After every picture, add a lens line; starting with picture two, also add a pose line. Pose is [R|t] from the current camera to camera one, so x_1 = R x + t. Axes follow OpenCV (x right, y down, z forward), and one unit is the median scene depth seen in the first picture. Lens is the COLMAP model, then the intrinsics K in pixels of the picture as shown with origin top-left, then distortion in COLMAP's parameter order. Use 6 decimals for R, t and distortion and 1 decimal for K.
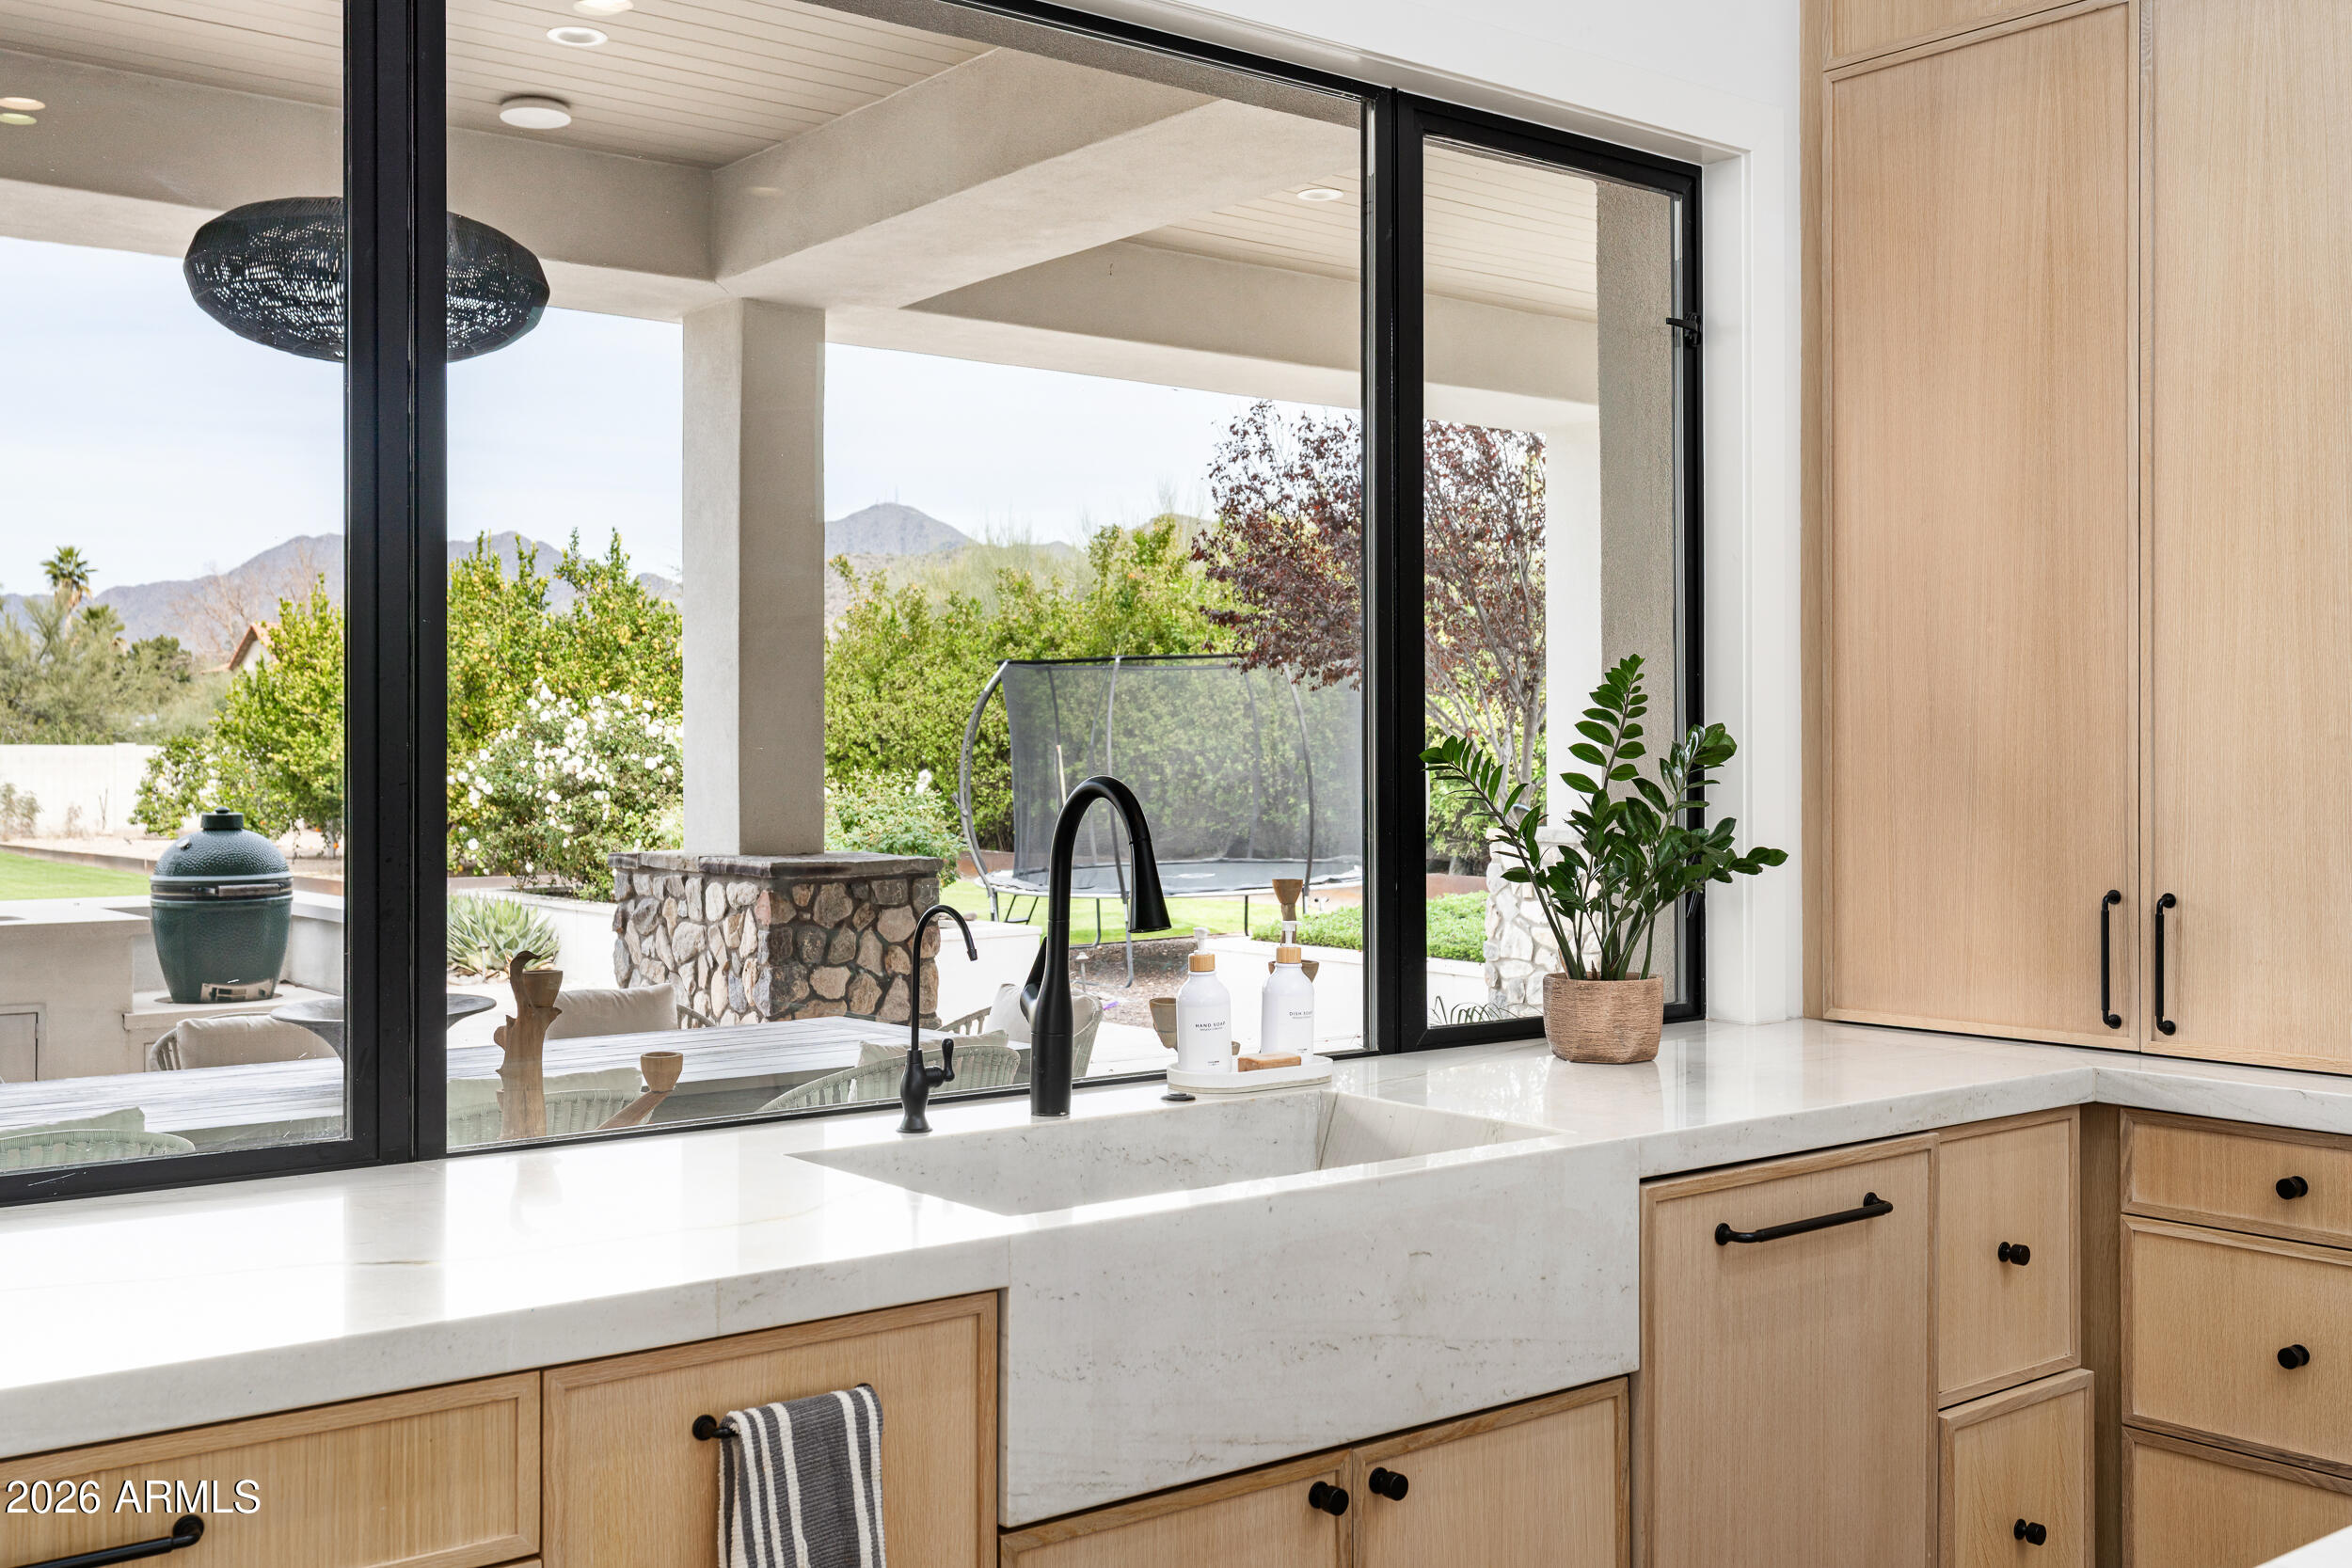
lens RADIAL K [[2281.0, 0, 1176.8], [0, 2281.0, 778.0], [0, 0, 1]] dist [0.003132, 0.000000]
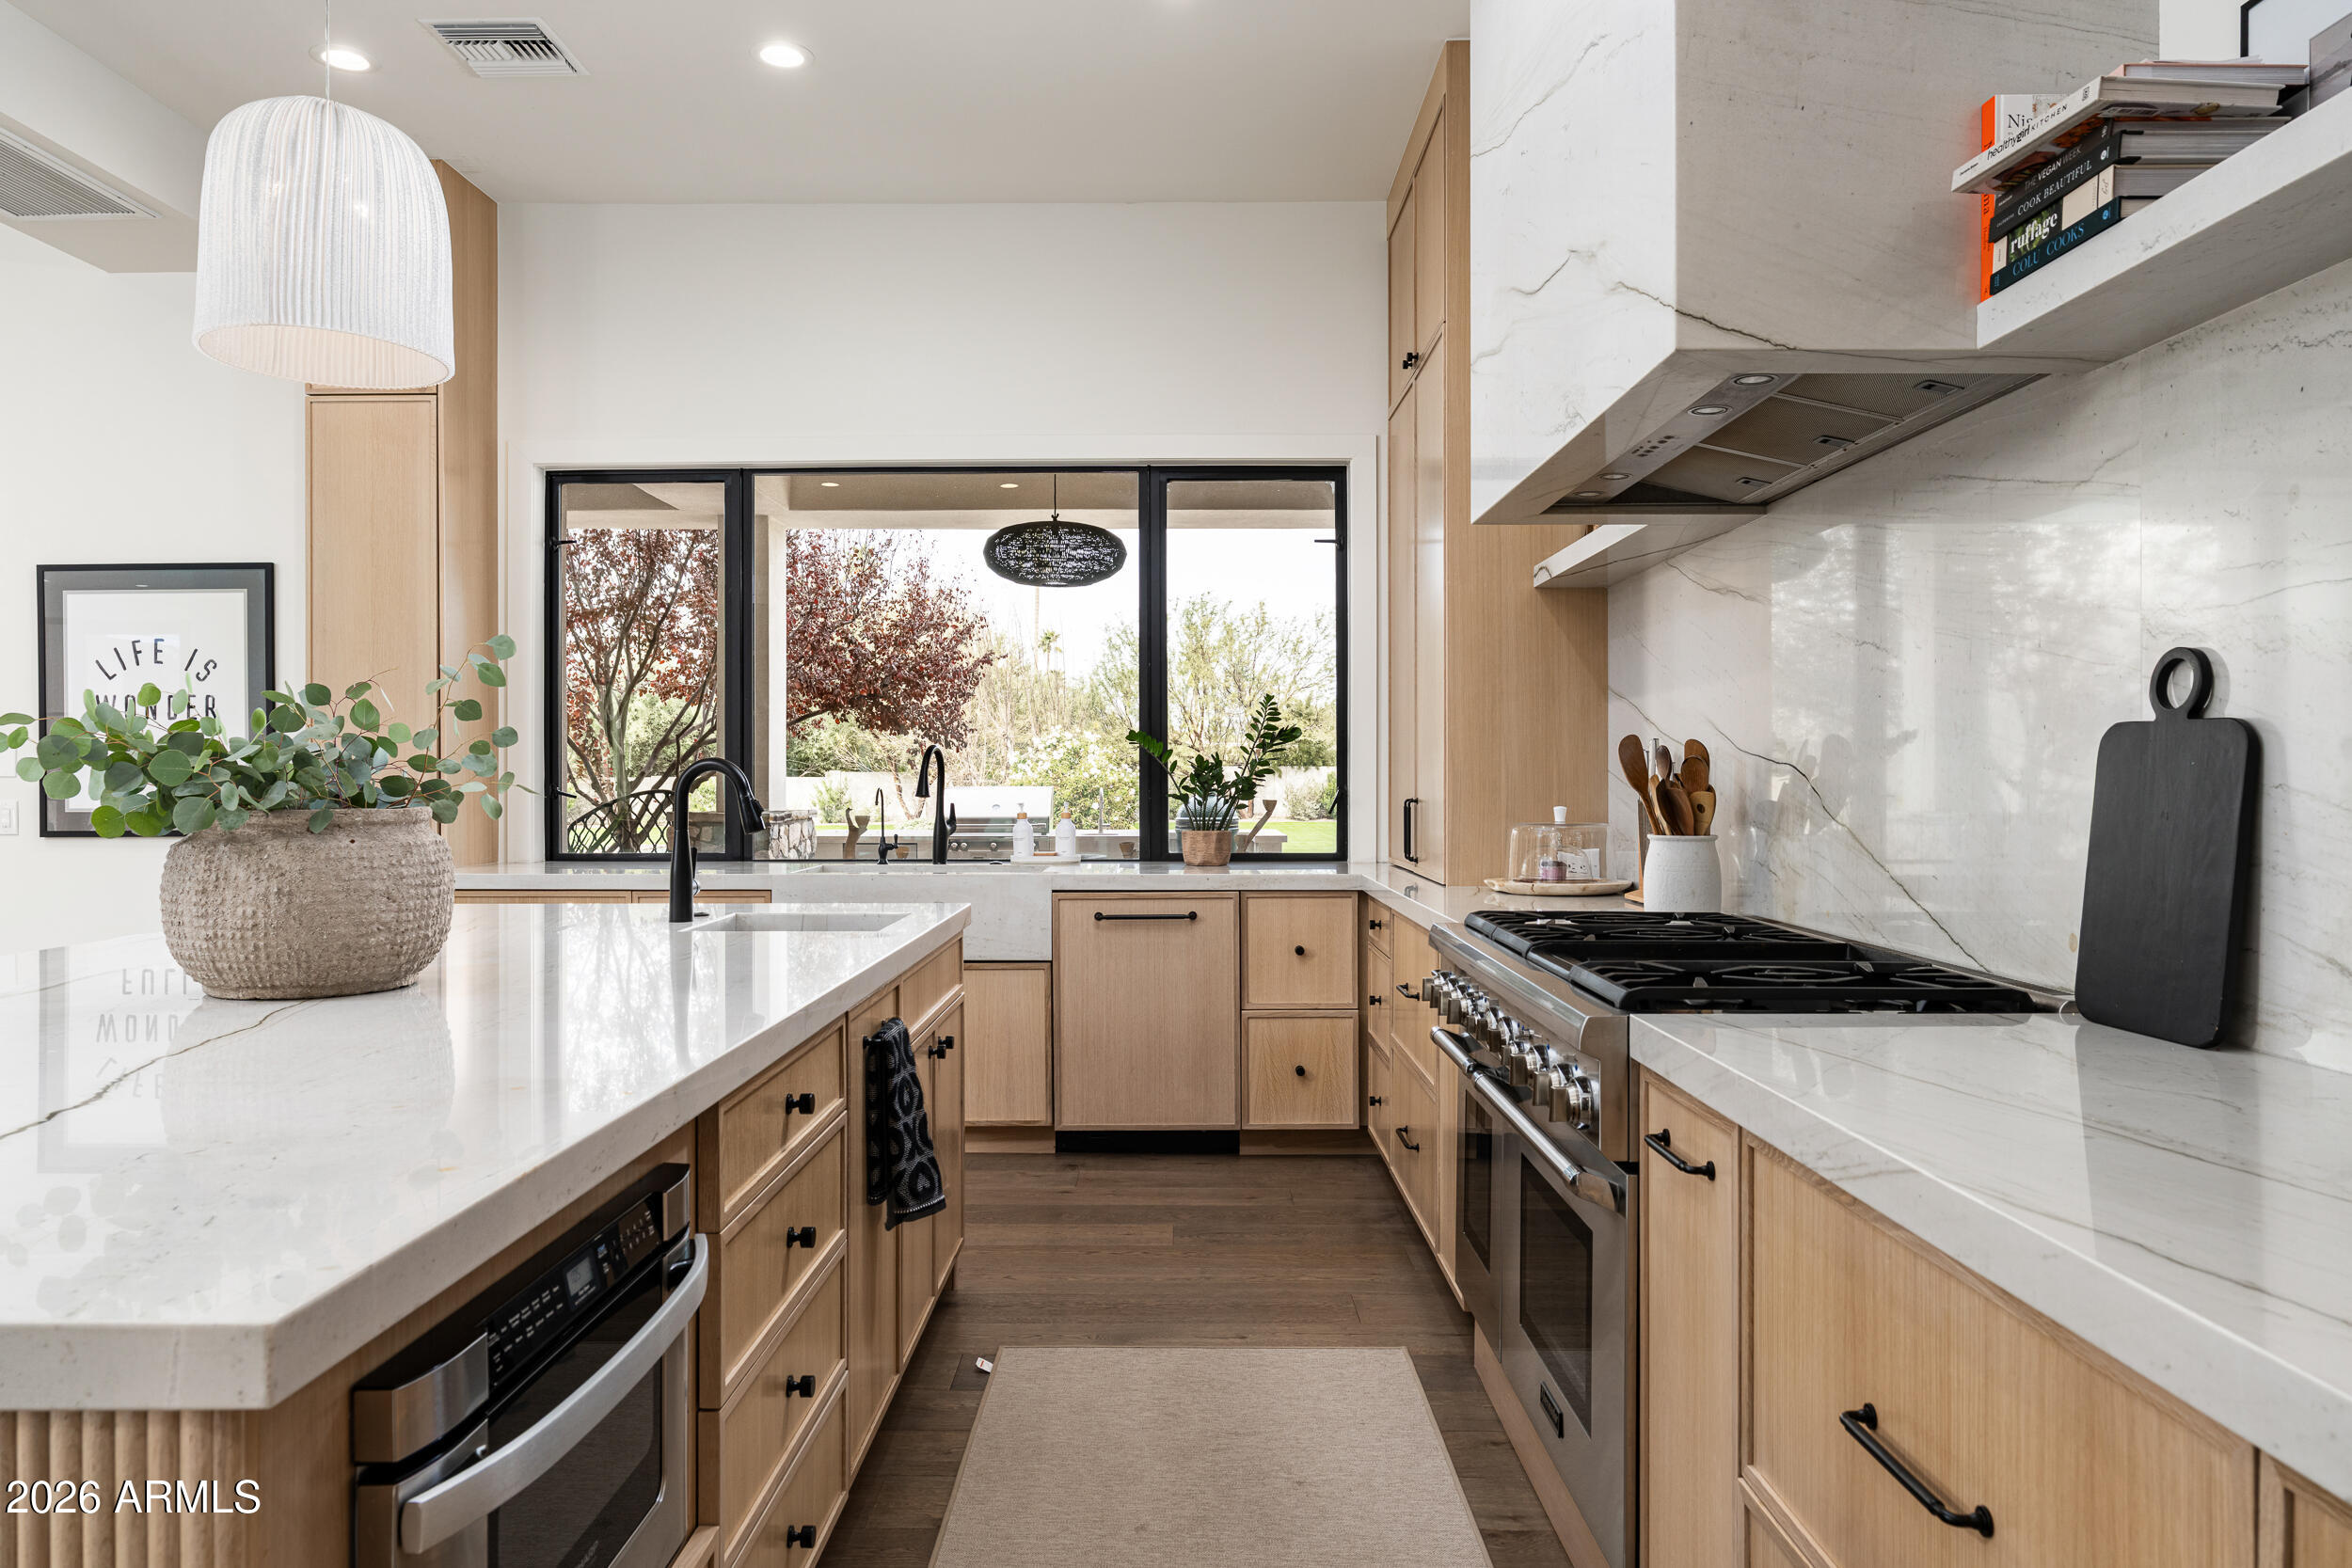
lens RADIAL K [[1582.2, 0, 1175.0], [0, 1582.2, 781.1], [0, 0, 1]] dist [-0.000224, -0.000011]
pose [[0.780316, 0.004437, -0.625370, 1.467941], [-0.001625, 0.999986, 0.005068, 0.033010], [0.625384, -0.002939, 0.780312, -0.382159]]
